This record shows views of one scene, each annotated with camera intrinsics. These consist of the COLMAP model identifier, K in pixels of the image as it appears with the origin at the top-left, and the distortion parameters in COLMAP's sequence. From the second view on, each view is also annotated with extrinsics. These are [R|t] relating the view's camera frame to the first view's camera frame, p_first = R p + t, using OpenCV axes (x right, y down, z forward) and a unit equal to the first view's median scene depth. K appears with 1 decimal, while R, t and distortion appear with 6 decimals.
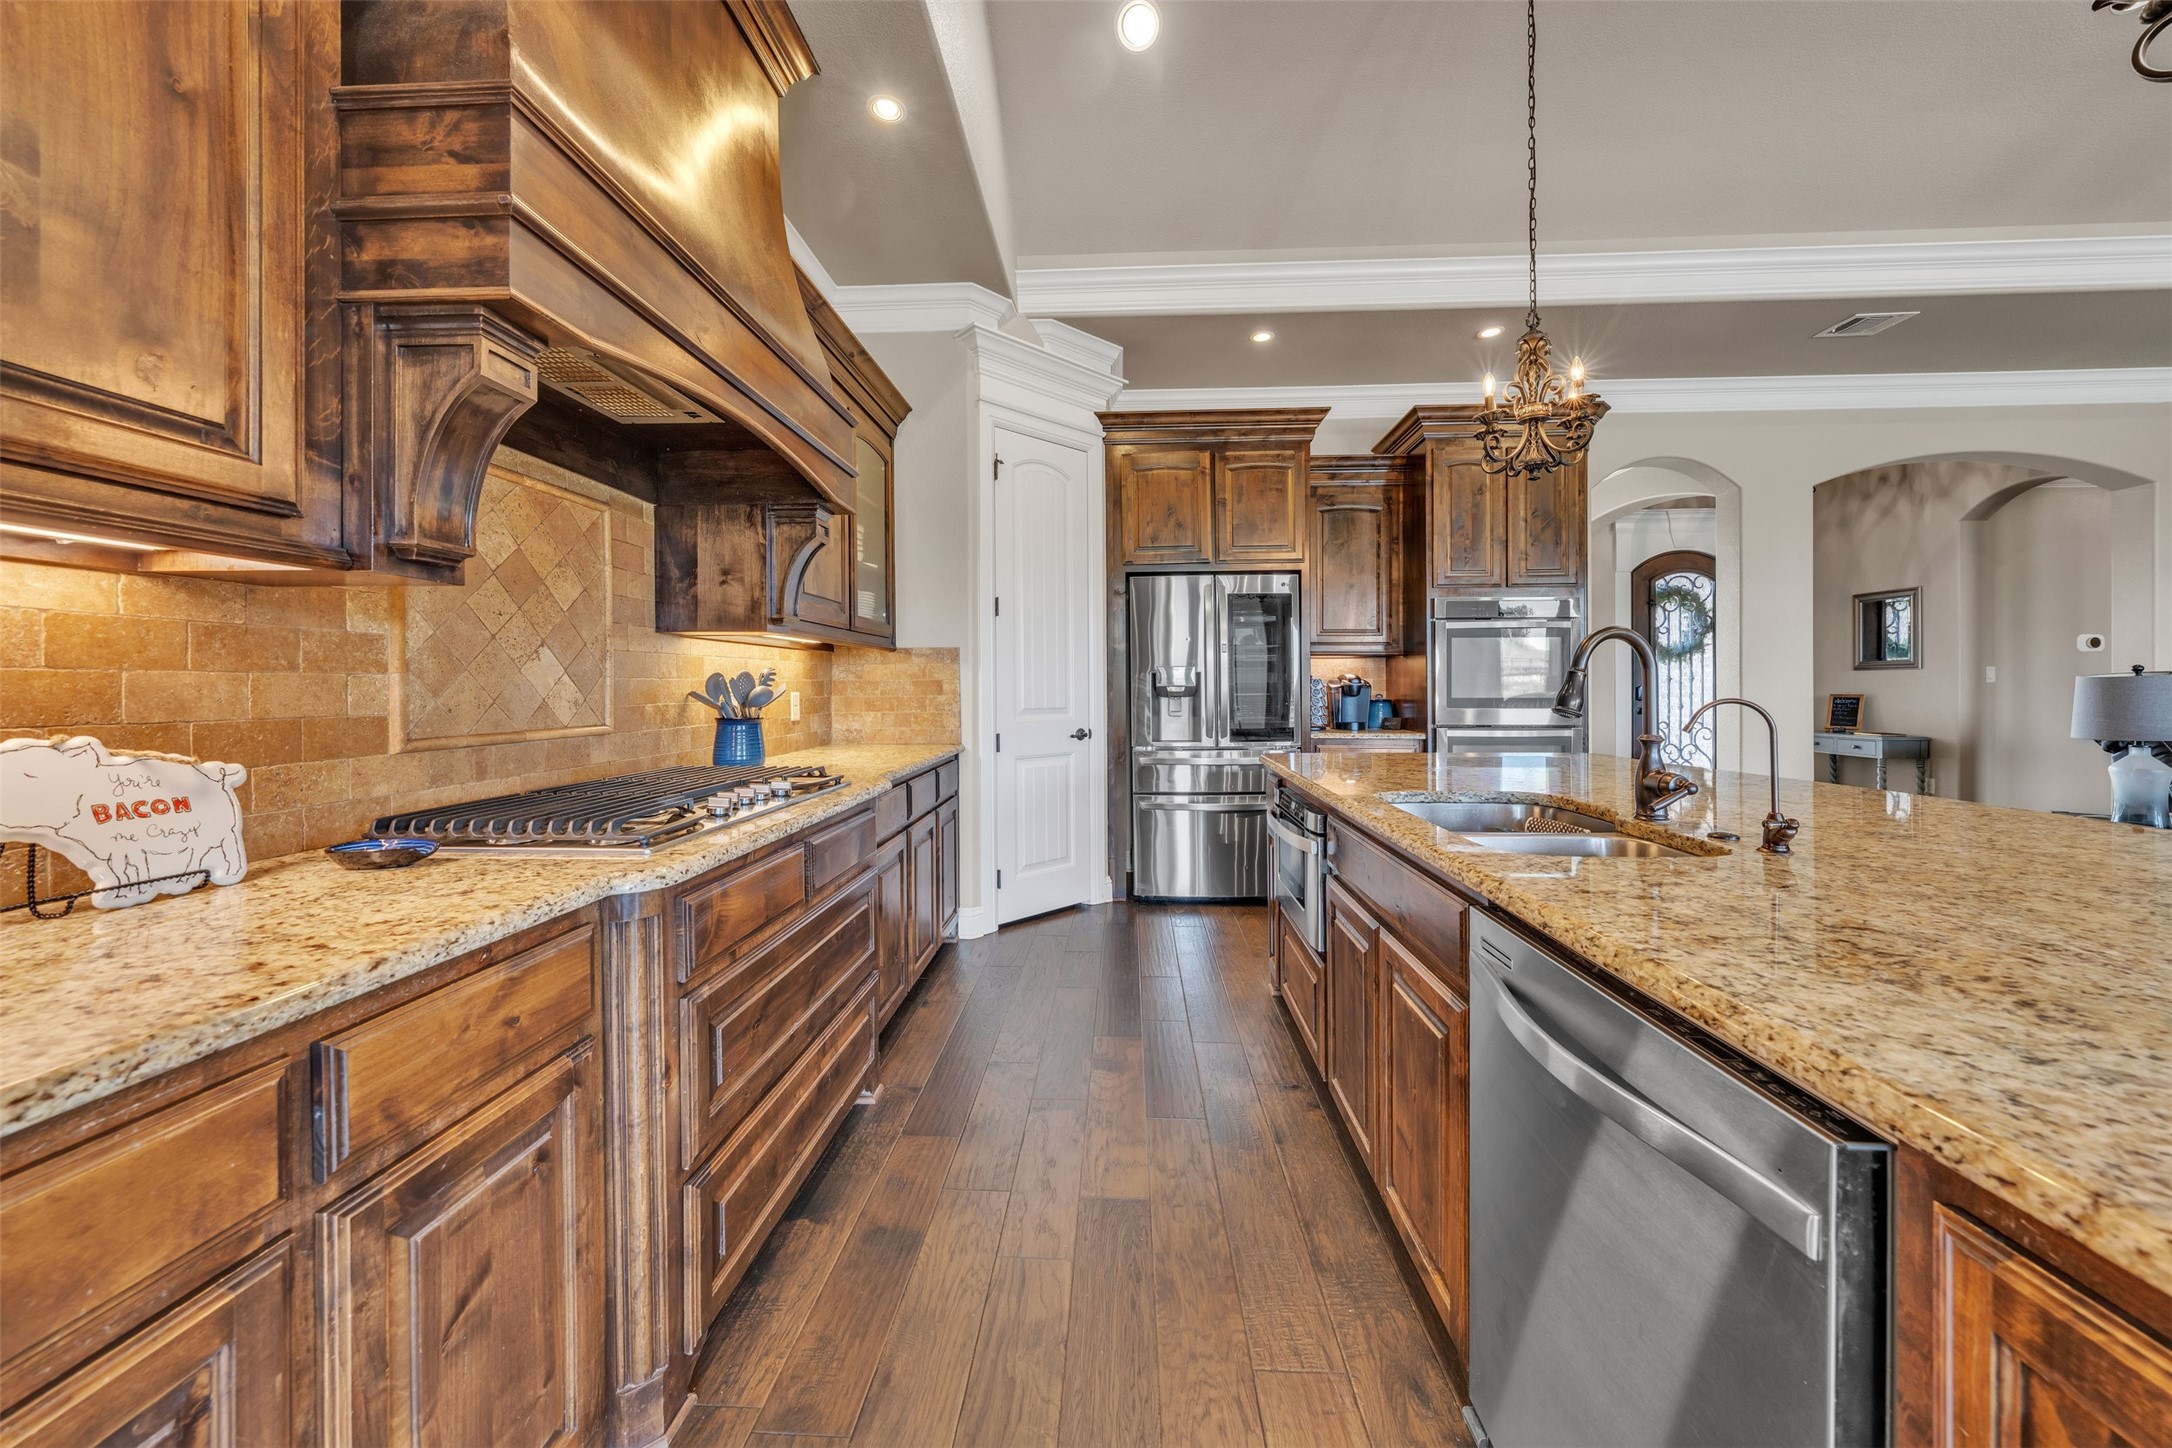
lens RADIAL K [[738.3, 0, 1080.3], [0, 738.3, 710.0], [0, 0, 1]] dist [-0.000120, -0.000035]
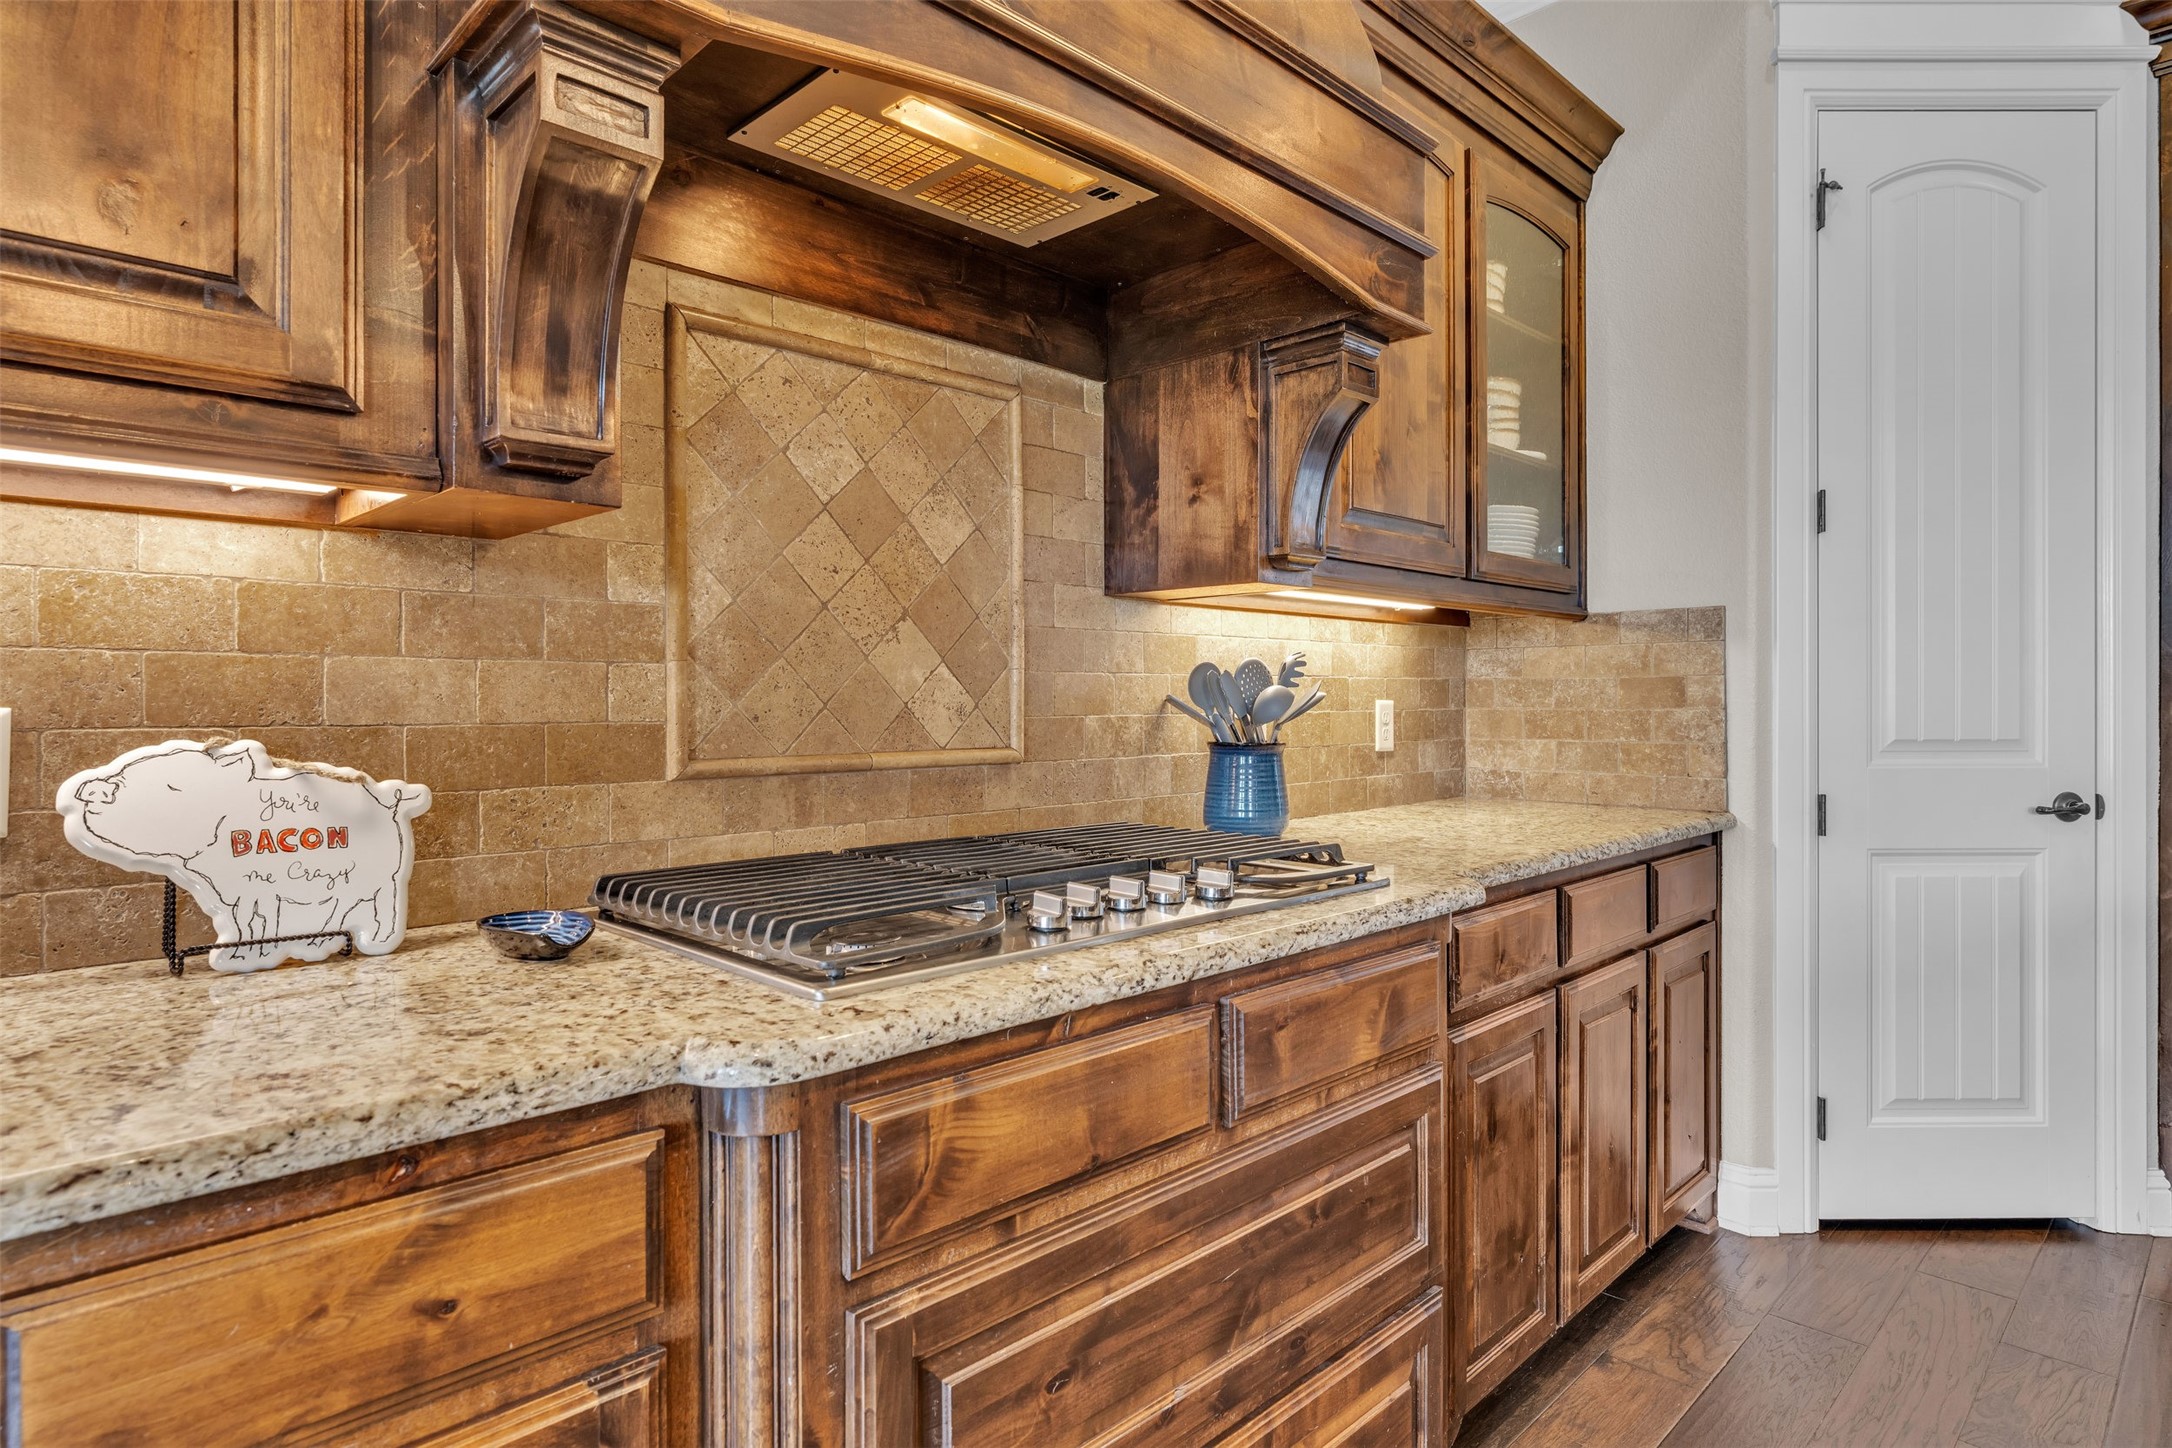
lens RADIAL K [[1173.2, 0, 1091.4], [0, 1173.2, 715.6], [0, 0, 1]] dist [0.000067, -0.000738]
pose [[0.747843, 0.010289, -0.663796, 0.076670], [-0.021982, 0.999715, -0.009270, 0.001694], [0.663511, 0.021525, 0.747856, 0.440463]]
